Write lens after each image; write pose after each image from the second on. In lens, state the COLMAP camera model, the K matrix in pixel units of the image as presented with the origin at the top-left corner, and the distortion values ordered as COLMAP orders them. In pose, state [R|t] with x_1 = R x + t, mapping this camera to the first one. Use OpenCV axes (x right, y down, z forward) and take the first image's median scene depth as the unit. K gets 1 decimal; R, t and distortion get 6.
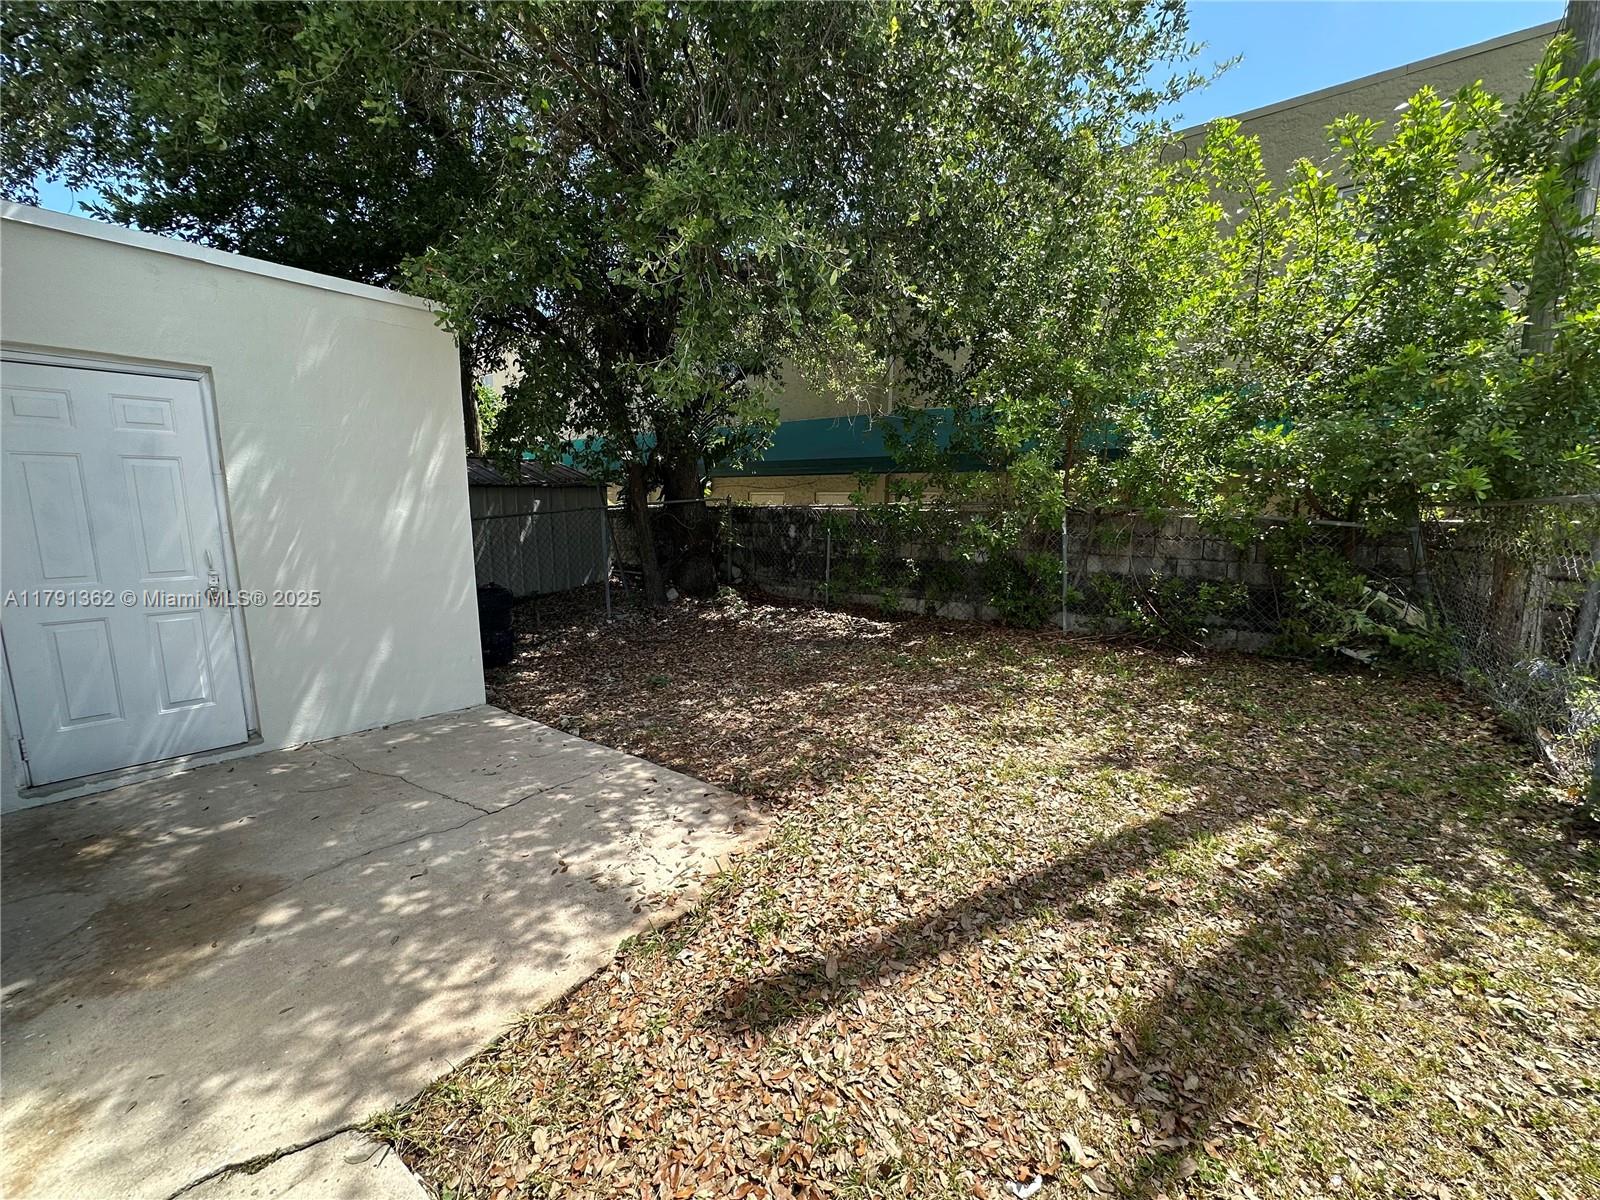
lens RADIAL K [[640.6, 0, 800.0], [0, 640.6, 600.0], [0, 0, 1]] dist [-0.007387, 0.003013]
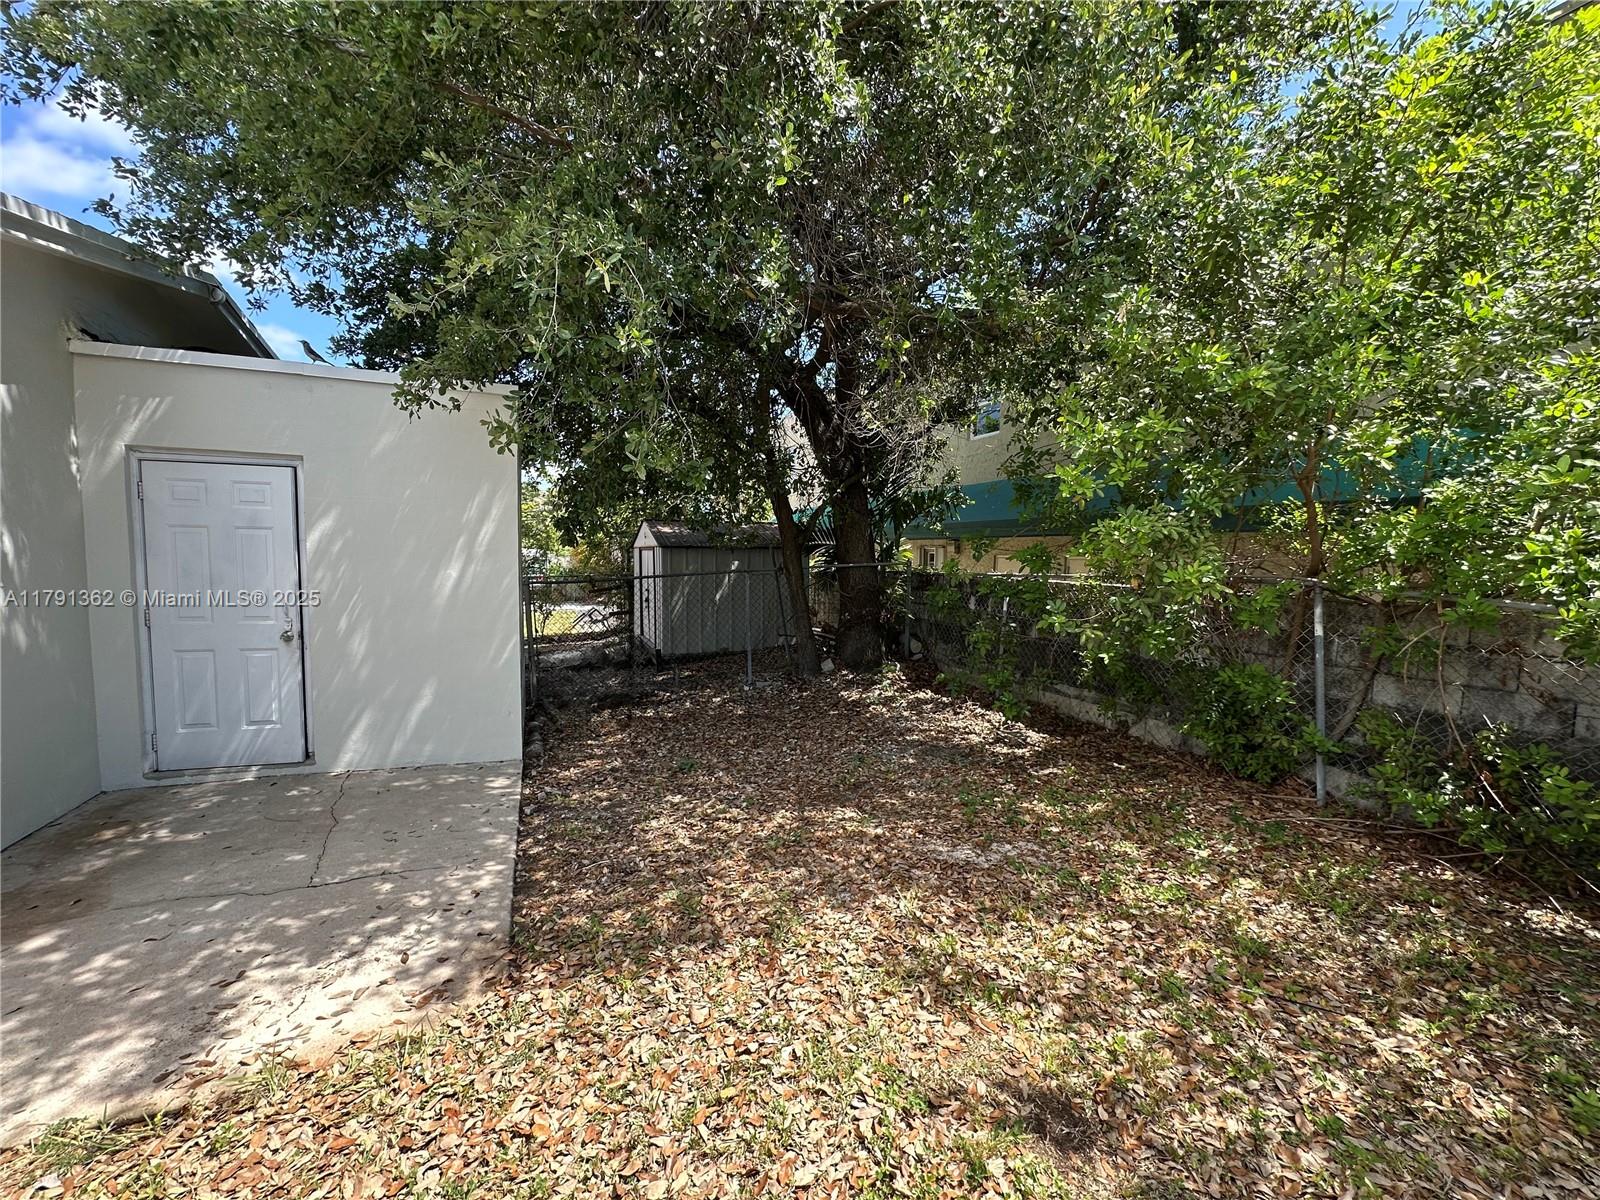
lens RADIAL K [[640.6, 0, 800.0], [0, 640.6, 600.0], [0, 0, 1]] dist [-0.007387, 0.003013]
pose [[0.858281, 0.049227, -0.510814, 0.487994], [-0.094825, 0.993461, -0.063588, -0.083815], [0.504343, 0.103015, 0.857337, 0.386603]]
